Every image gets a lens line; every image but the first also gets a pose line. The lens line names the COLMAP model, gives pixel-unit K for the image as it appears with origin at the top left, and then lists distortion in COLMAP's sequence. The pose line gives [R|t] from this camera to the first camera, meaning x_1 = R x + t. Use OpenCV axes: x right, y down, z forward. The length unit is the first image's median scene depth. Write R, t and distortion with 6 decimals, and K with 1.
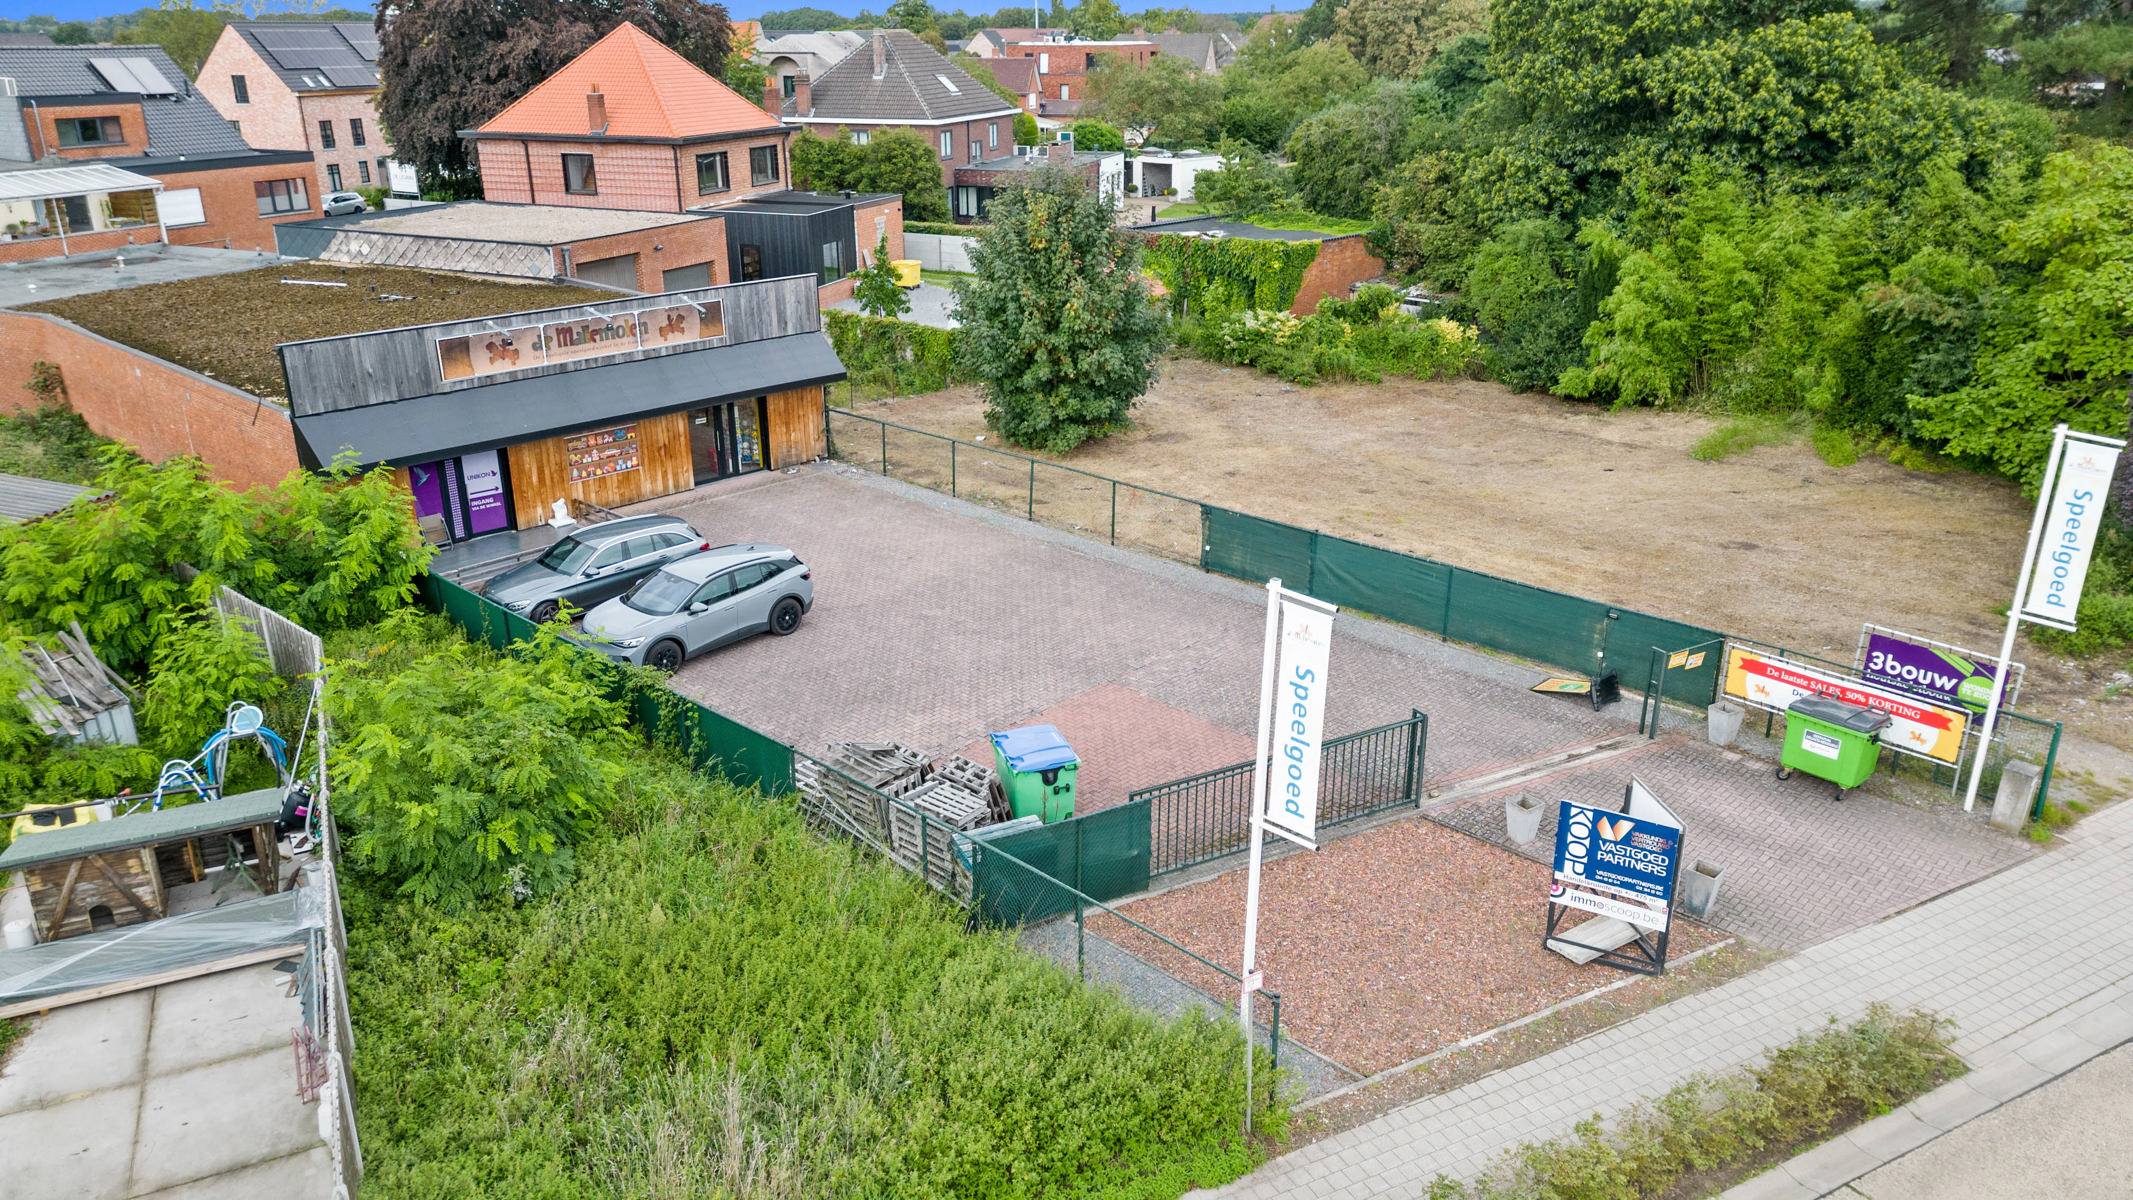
lens RADIAL K [[1518.2, 0, 1076.2], [0, 1518.2, 598.4], [0, 0, 1]] dist [0.052472, -0.001524]
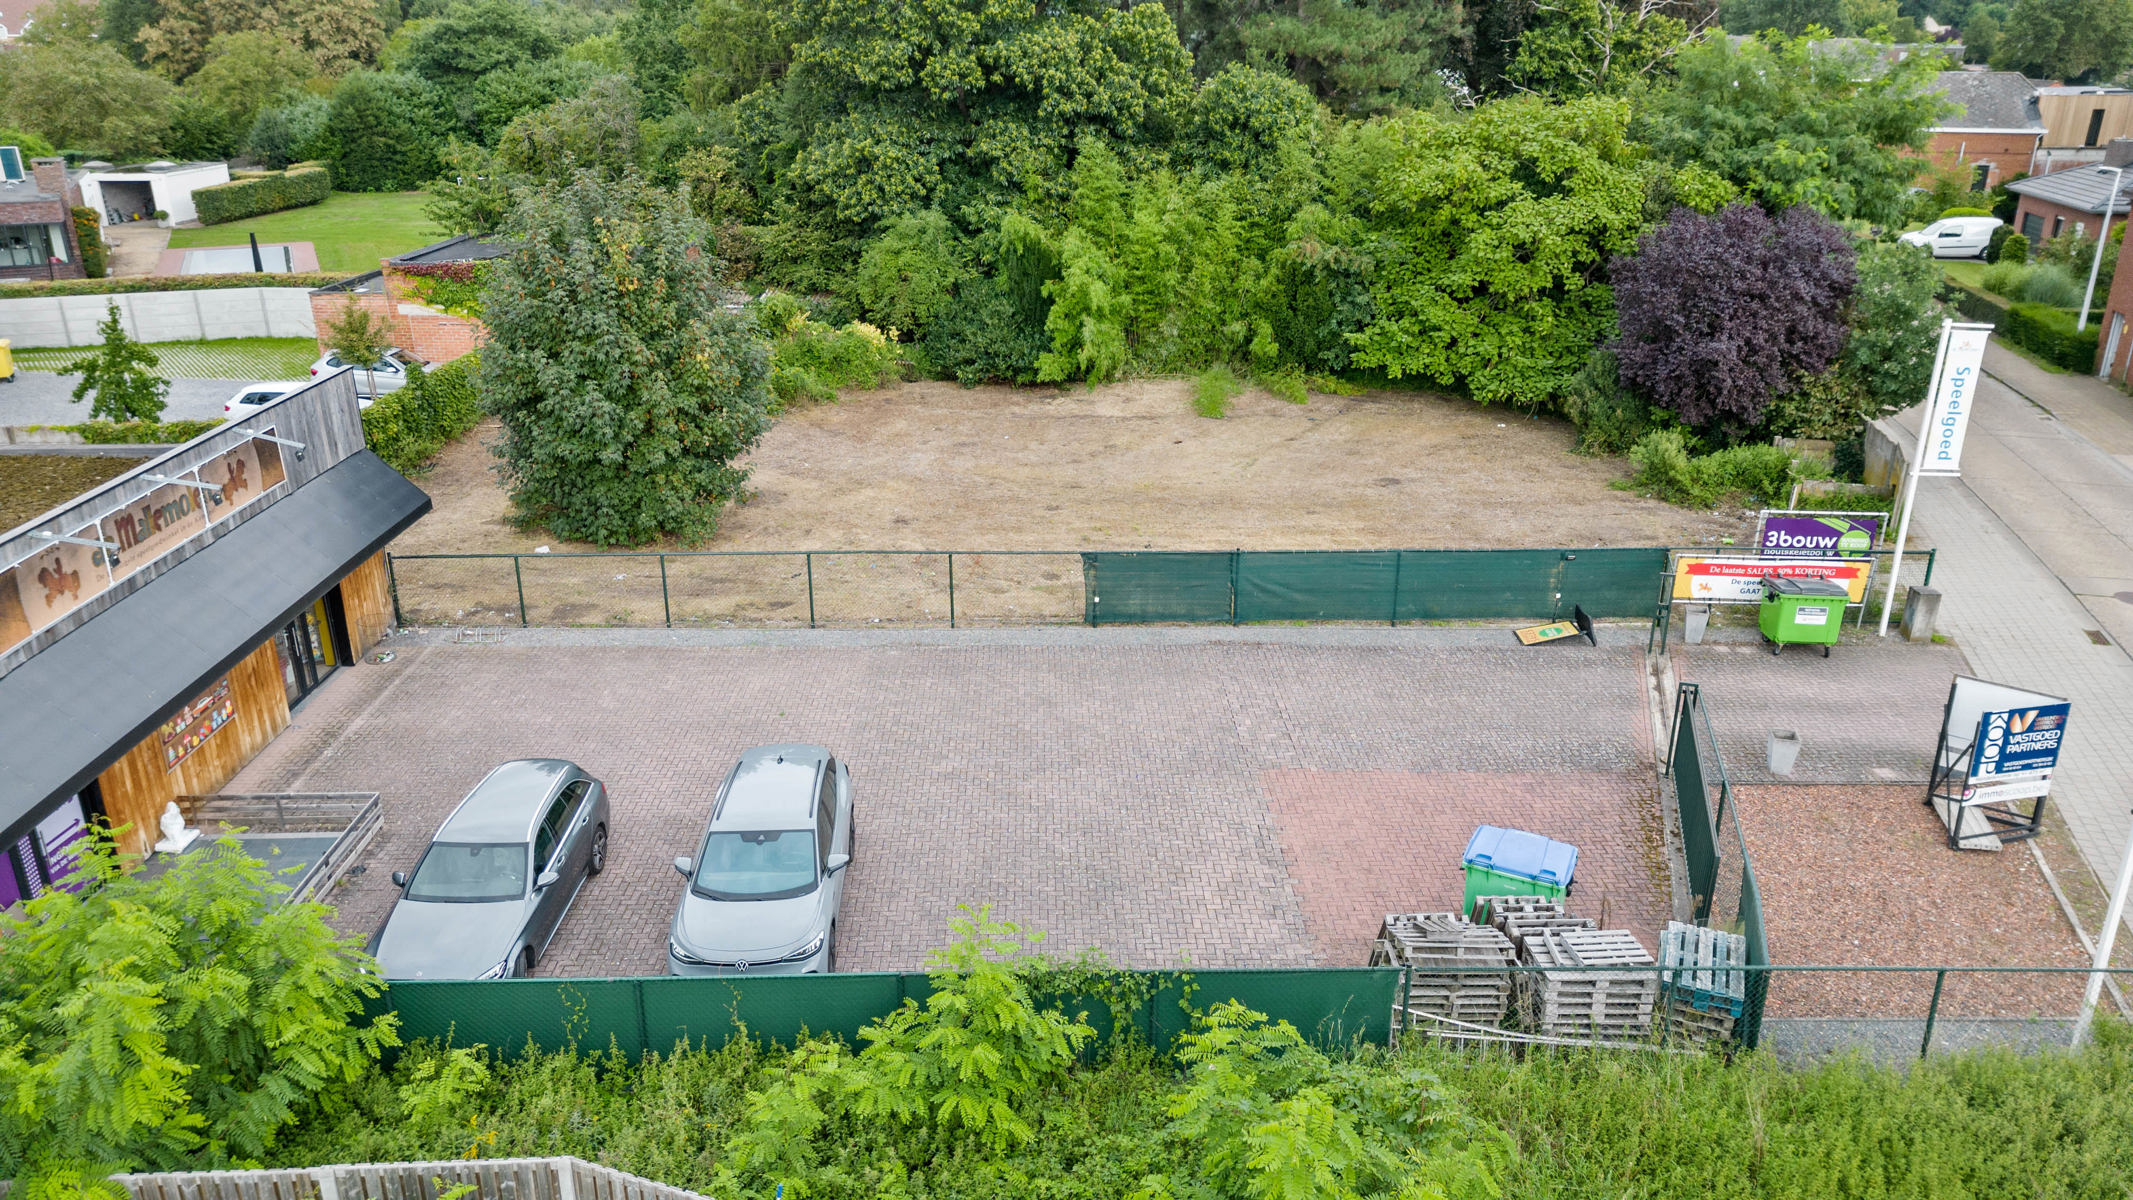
lens RADIAL K [[1515.2, 0, 1061.7], [0, 1515.2, 602.7], [0, 0, 1]] dist [0.083938, -0.005467]
pose [[0.716191, -0.250256, 0.651493, -0.469767], [0.244361, 0.964326, 0.101796, -0.118369], [-0.653727, 0.086294, 0.751794, 0.326415]]
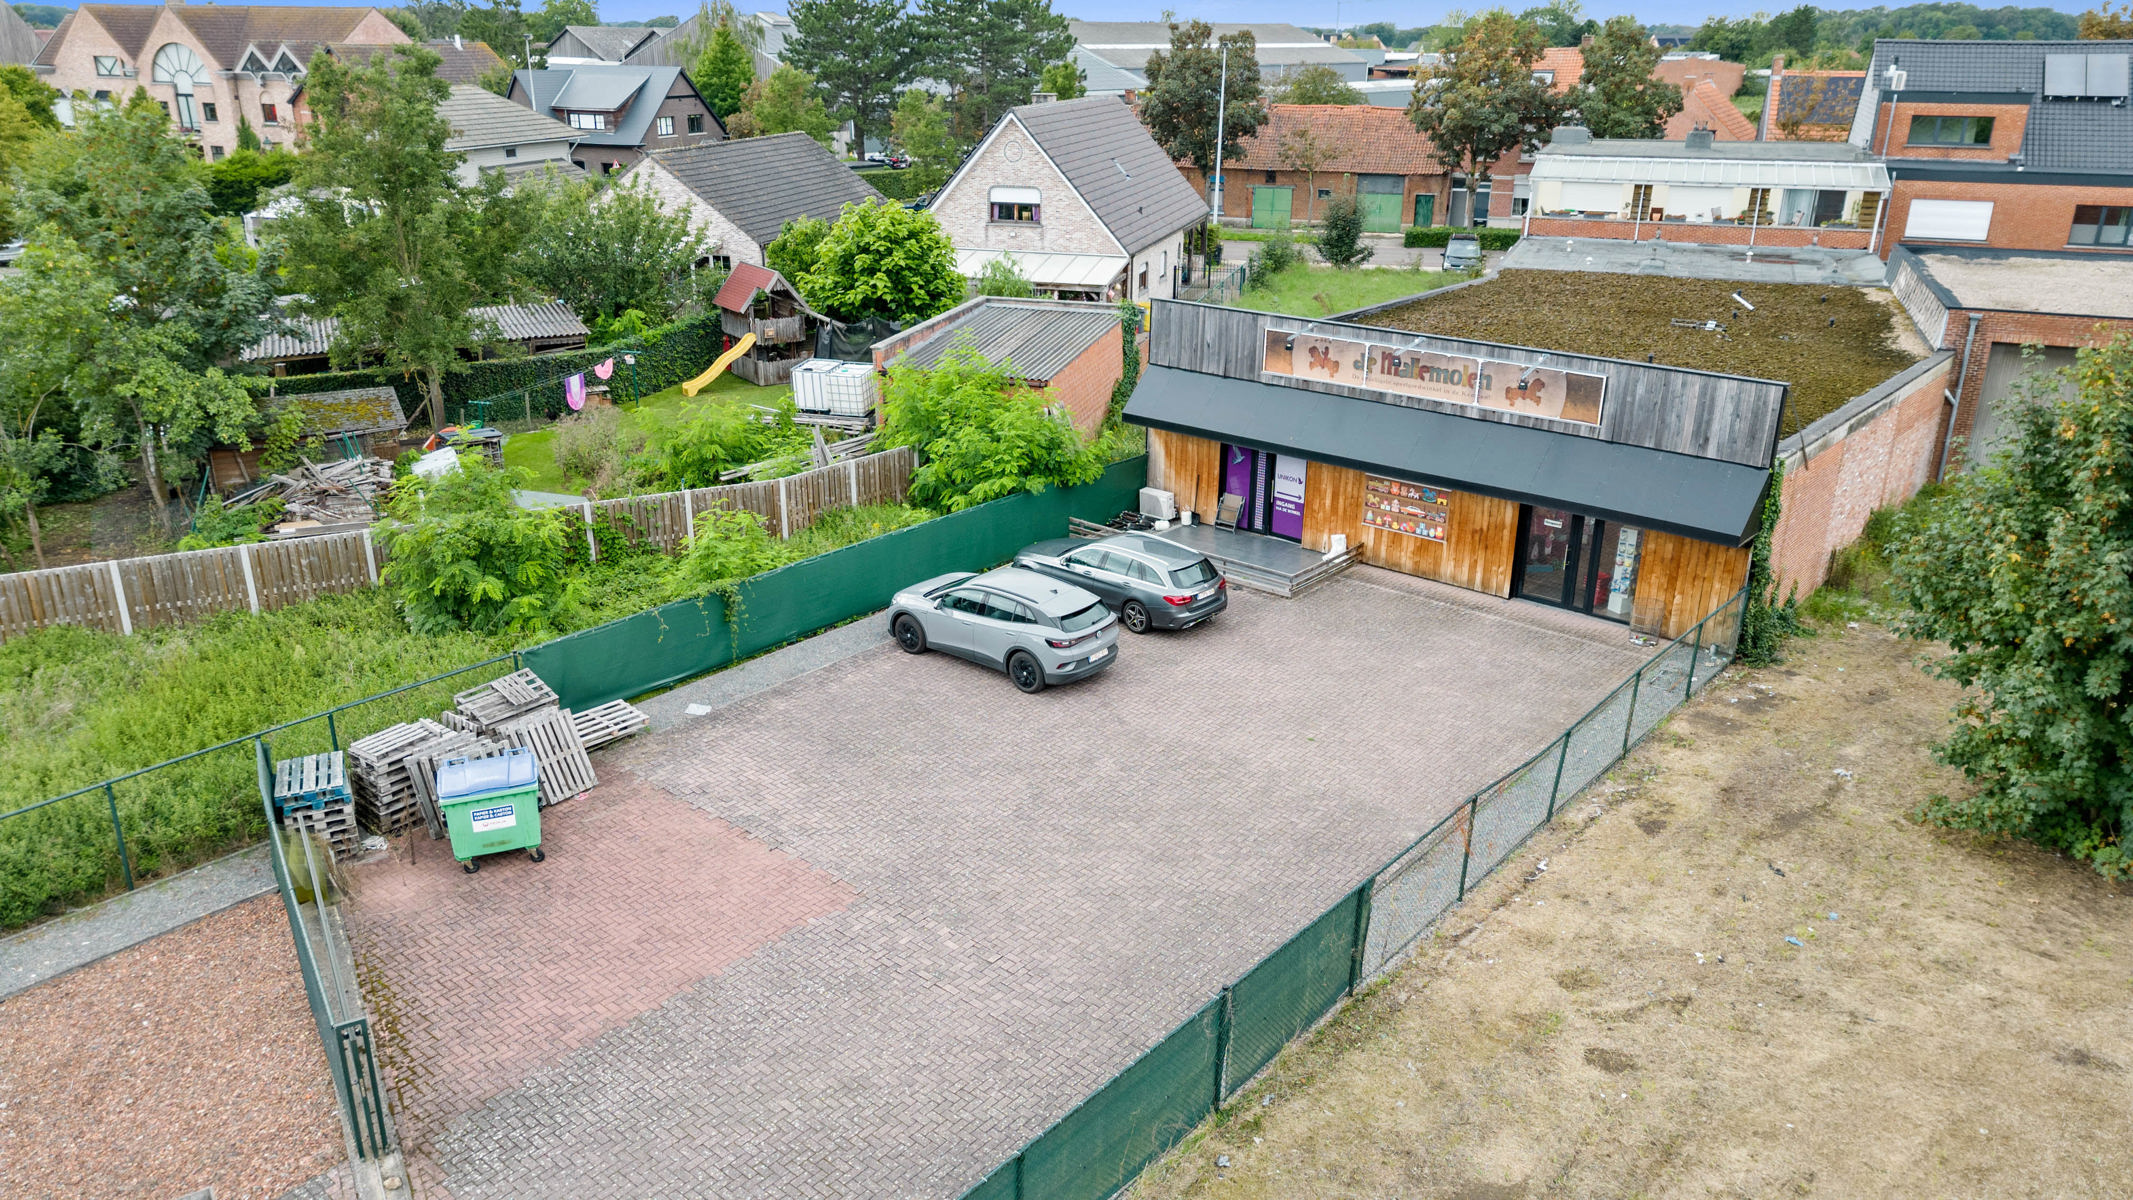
lens RADIAL K [[1515.2, 0, 1061.7], [0, 1515.2, 602.7], [0, 0, 1]] dist [0.083938, -0.005467]
pose [[0.033022, 0.353943, -0.934684, 0.516110], [-0.355230, 0.878287, 0.320037, -0.261676], [0.934195, 0.321460, 0.154734, 0.731392]]
